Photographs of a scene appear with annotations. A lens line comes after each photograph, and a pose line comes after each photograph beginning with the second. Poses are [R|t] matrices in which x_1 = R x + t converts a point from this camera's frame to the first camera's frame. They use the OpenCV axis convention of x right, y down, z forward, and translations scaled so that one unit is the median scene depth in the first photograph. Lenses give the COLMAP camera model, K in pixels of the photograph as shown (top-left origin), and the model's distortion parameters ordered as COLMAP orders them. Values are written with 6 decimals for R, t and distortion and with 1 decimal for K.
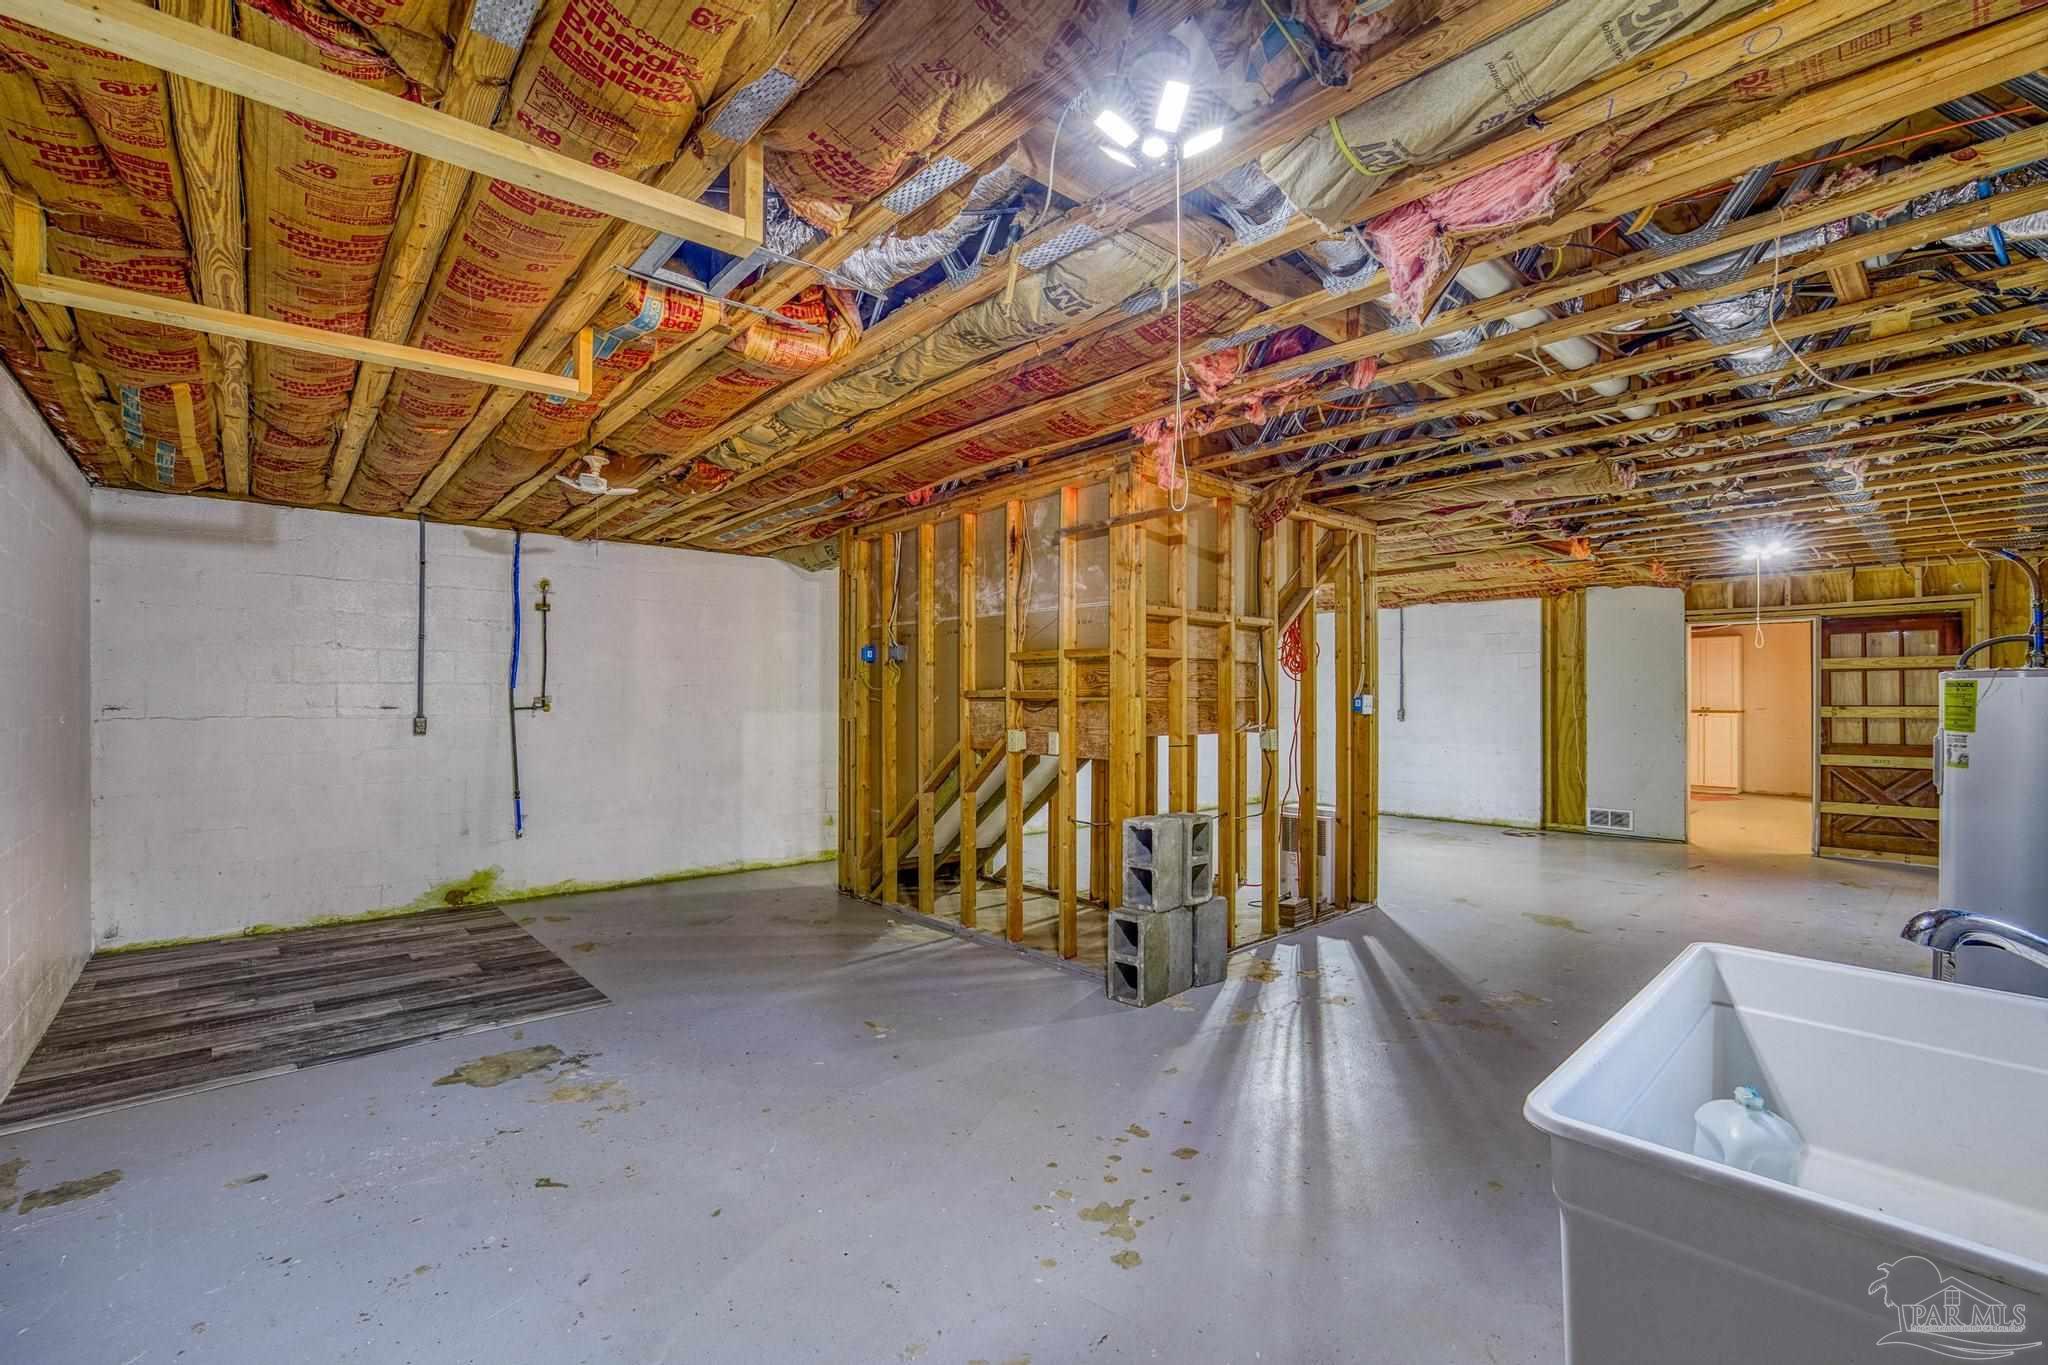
lens RADIAL K [[871.1, 0, 1023.2], [0, 871.1, 689.0], [0, 0, 1]] dist [-0.008320, 0.003245]
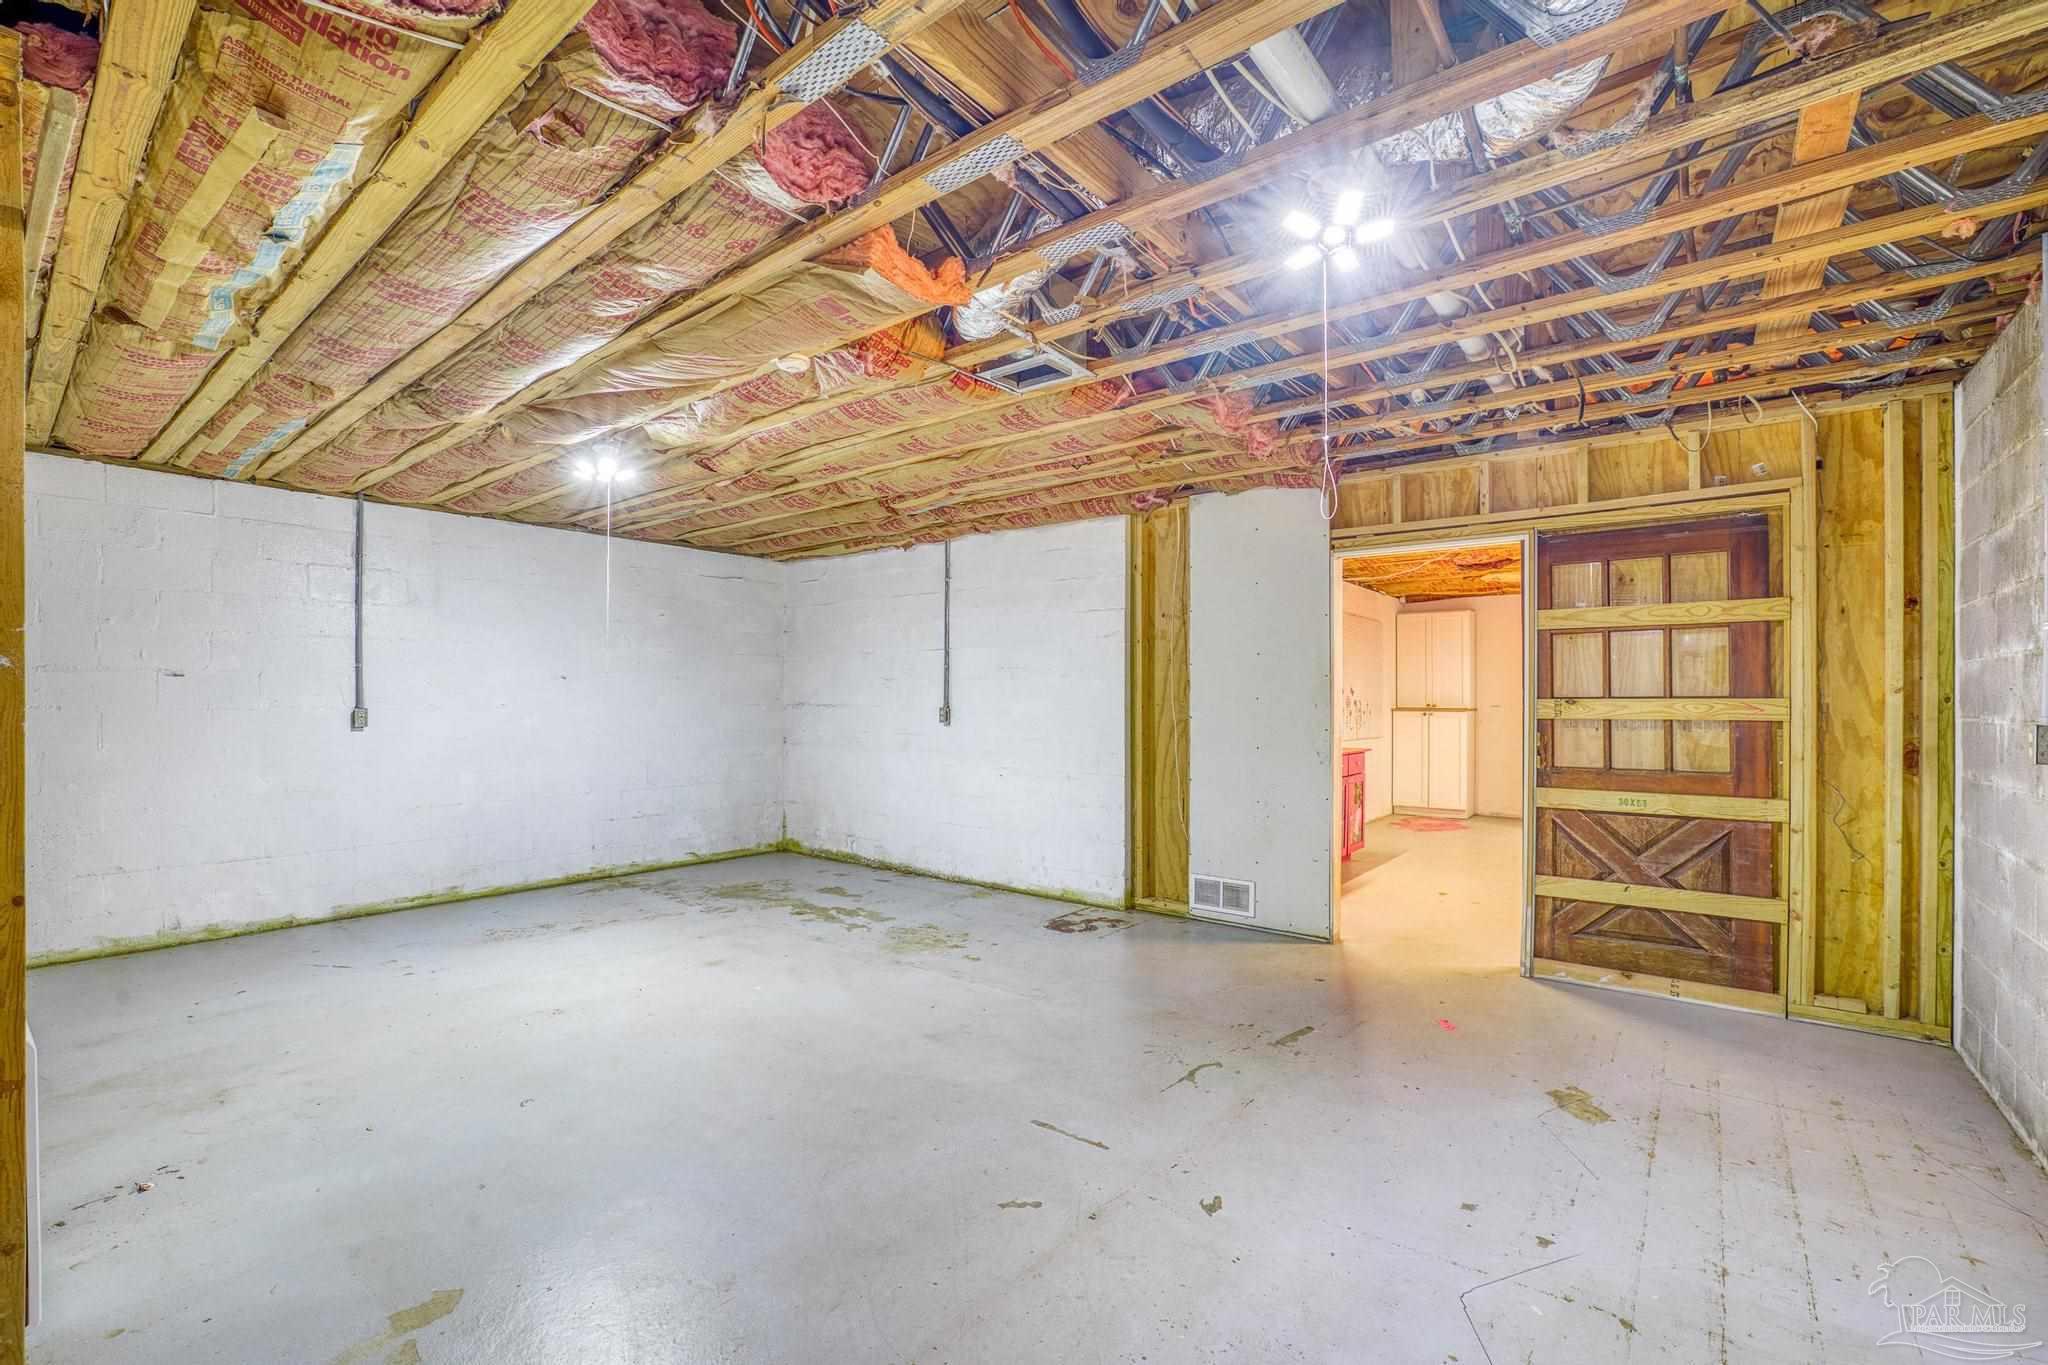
lens RADIAL K [[871.1, 0, 1024.3], [0, 871.1, 685.9], [0, 0, 1]] dist [-0.008320, 0.003245]
pose [[0.987967, -0.003102, 0.154634, 0.524773], [0.002196, 0.999979, 0.006032, 0.008268], [-0.154650, -0.005620, 0.987953, 0.518121]]
